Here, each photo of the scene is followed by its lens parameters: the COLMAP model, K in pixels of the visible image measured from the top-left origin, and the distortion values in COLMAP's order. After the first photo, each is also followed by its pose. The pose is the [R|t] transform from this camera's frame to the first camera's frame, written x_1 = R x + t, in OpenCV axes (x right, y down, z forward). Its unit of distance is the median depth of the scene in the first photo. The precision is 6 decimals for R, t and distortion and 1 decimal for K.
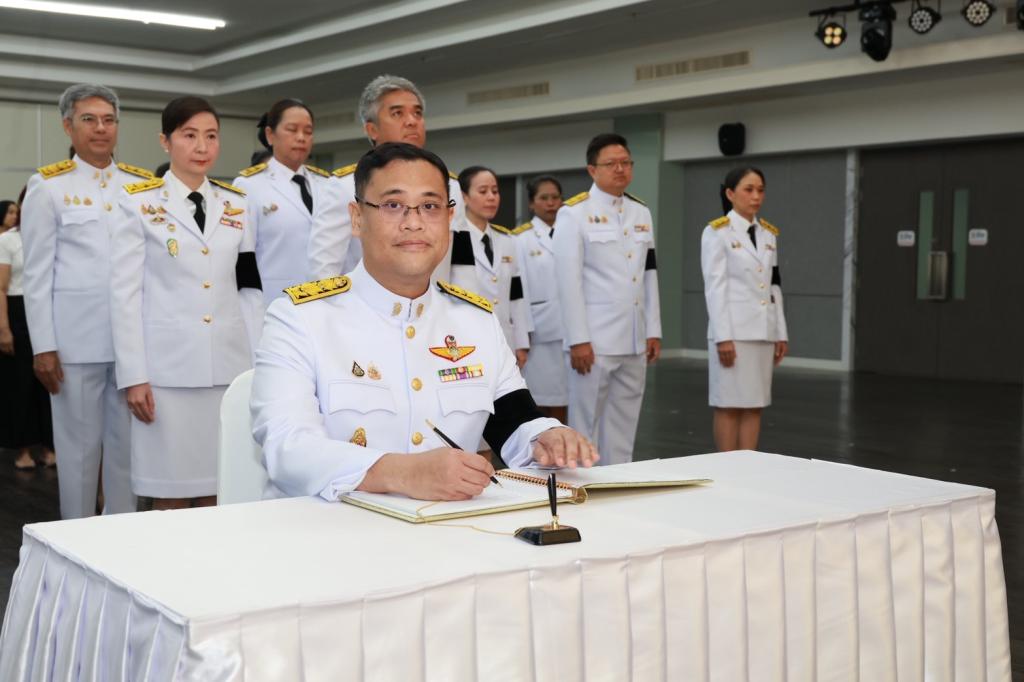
lens RADIAL K [[1411.0, 0, 512.0], [0, 1411.0, 341.0], [0, 0, 1]] dist [-0.020475, 0.008638]
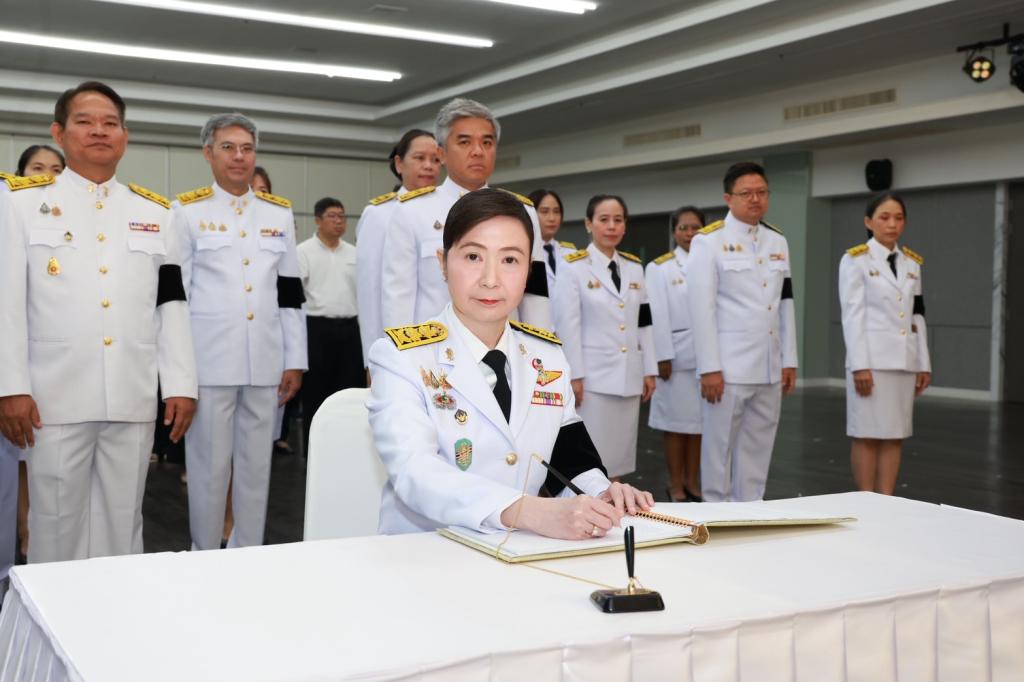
lens RADIAL K [[1226.5, 0, 512.0], [0, 1226.5, 341.0], [0, 0, 1]] dist [0.021038, -0.075641]
pose [[0.989360, 0.007336, -0.145302, 0.032461], [-0.010529, 0.999720, -0.021214, 0.000412], [0.145105, 0.022518, 0.989160, 0.111734]]
